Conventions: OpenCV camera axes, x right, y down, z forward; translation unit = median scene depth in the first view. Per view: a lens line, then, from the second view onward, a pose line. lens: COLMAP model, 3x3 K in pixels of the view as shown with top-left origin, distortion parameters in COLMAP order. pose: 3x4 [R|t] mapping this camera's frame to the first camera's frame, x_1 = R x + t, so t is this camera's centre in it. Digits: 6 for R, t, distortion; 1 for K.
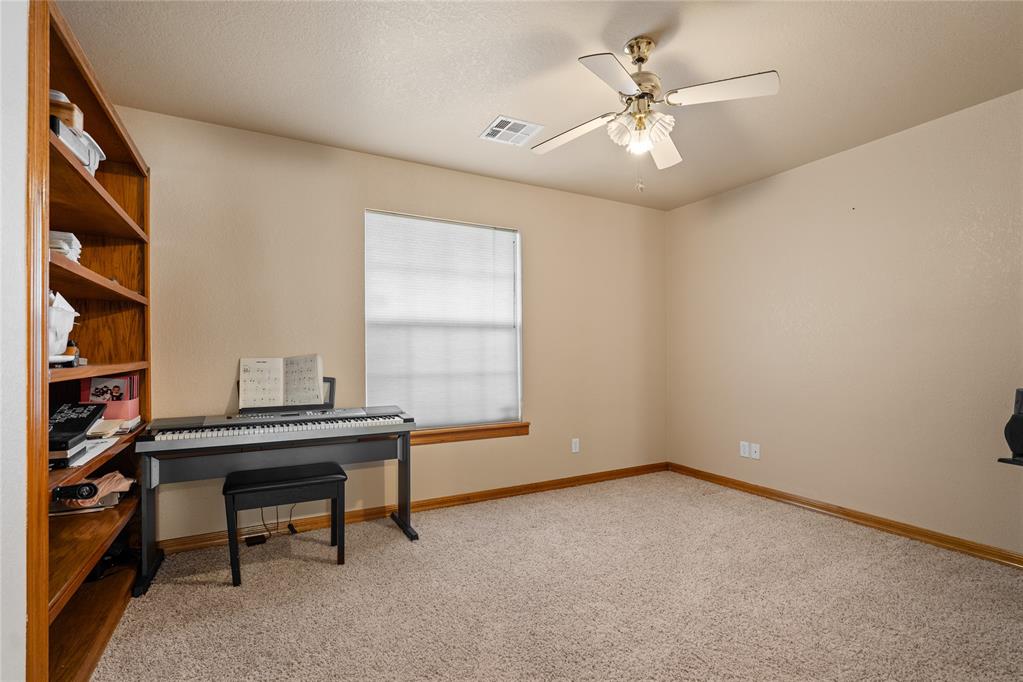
lens RADIAL K [[475.4, 0, 513.3], [0, 475.4, 346.3], [0, 0, 1]] dist [0.002811, 0.000005]
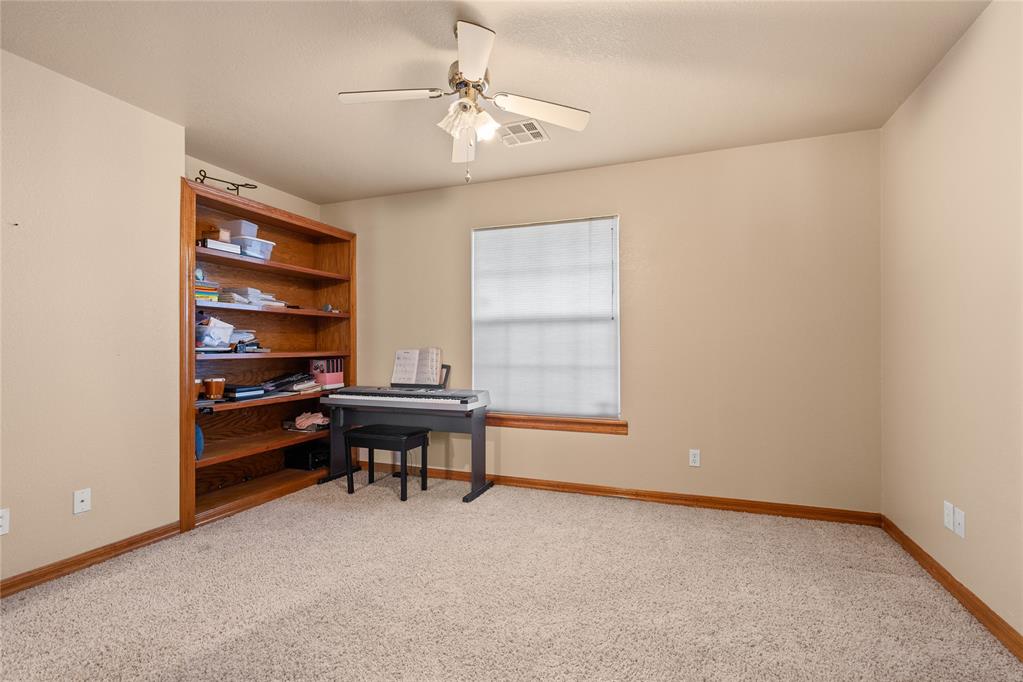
lens RADIAL K [[475.4, 0, 515.0], [0, 475.4, 342.1], [0, 0, 1]] dist [0.002811, 0.000005]
pose [[0.651484, -0.005257, -0.758644, 0.653163], [0.010394, 0.999944, 0.001997, 0.001658], [0.758591, -0.009186, 0.651502, 0.262122]]
